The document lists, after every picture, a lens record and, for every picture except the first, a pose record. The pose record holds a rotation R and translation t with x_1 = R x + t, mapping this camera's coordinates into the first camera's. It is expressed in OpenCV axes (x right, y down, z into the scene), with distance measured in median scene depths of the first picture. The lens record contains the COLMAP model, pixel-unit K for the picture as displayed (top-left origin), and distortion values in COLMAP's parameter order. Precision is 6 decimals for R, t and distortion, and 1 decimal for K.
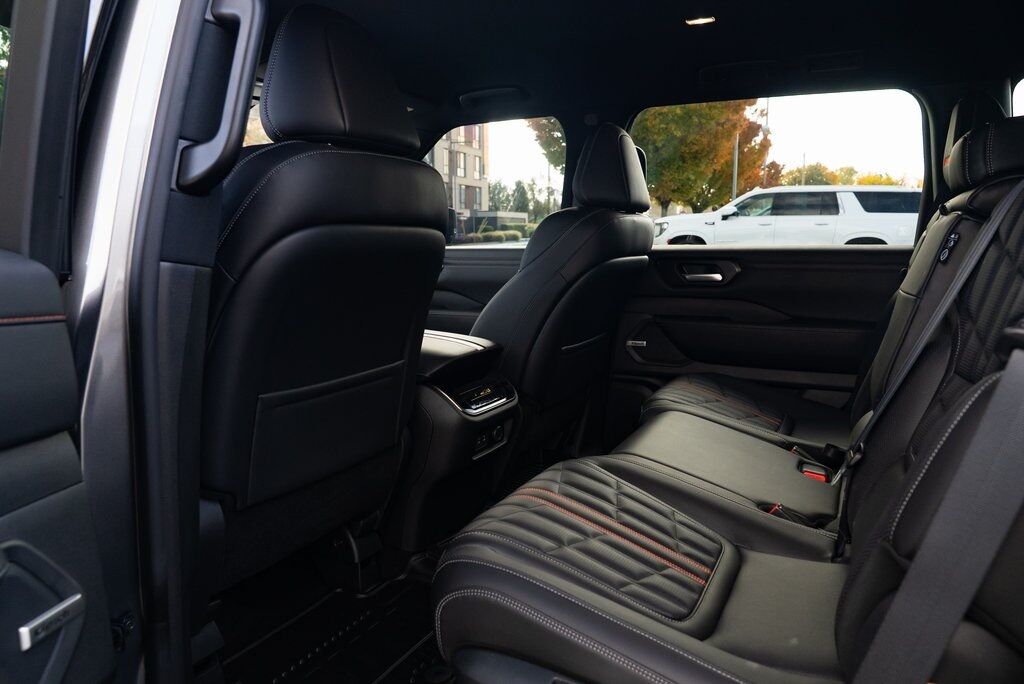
lens RADIAL K [[697.3, 0, 515.4], [0, 697.3, 367.6], [0, 0, 1]] dist [-0.034759, 0.020550]
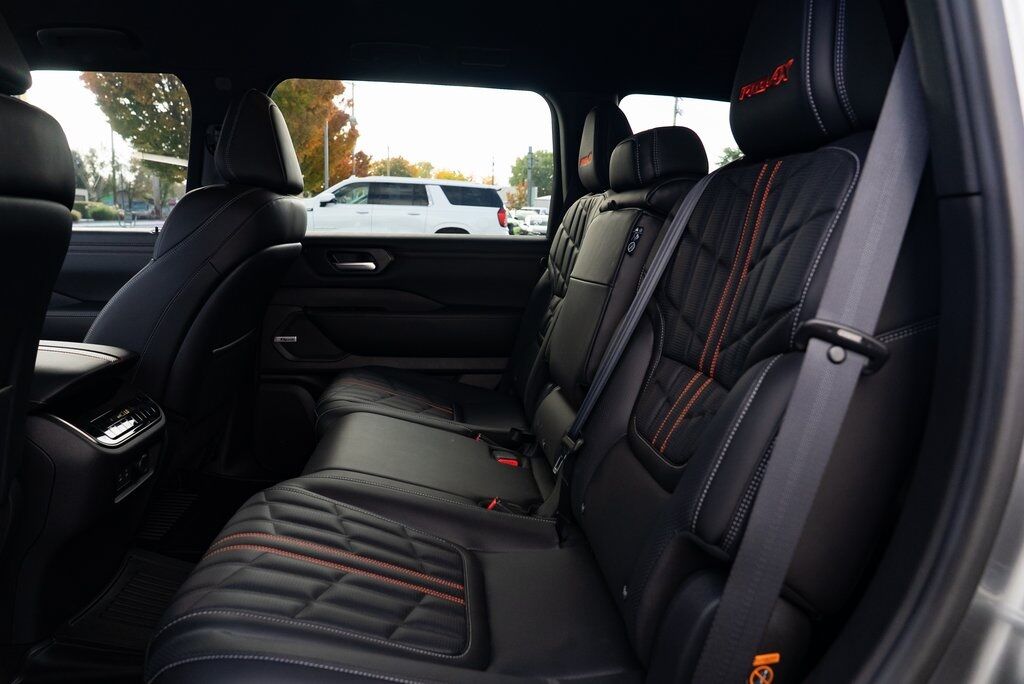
lens RADIAL K [[697.3, 0, 515.5], [0, 697.3, 356.4], [0, 0, 1]] dist [-0.034759, 0.020550]
pose [[0.844093, -0.069421, 0.531684, -0.071289], [0.067731, 0.997445, 0.022705, -0.015790], [-0.531902, 0.016847, 0.846638, 0.094682]]
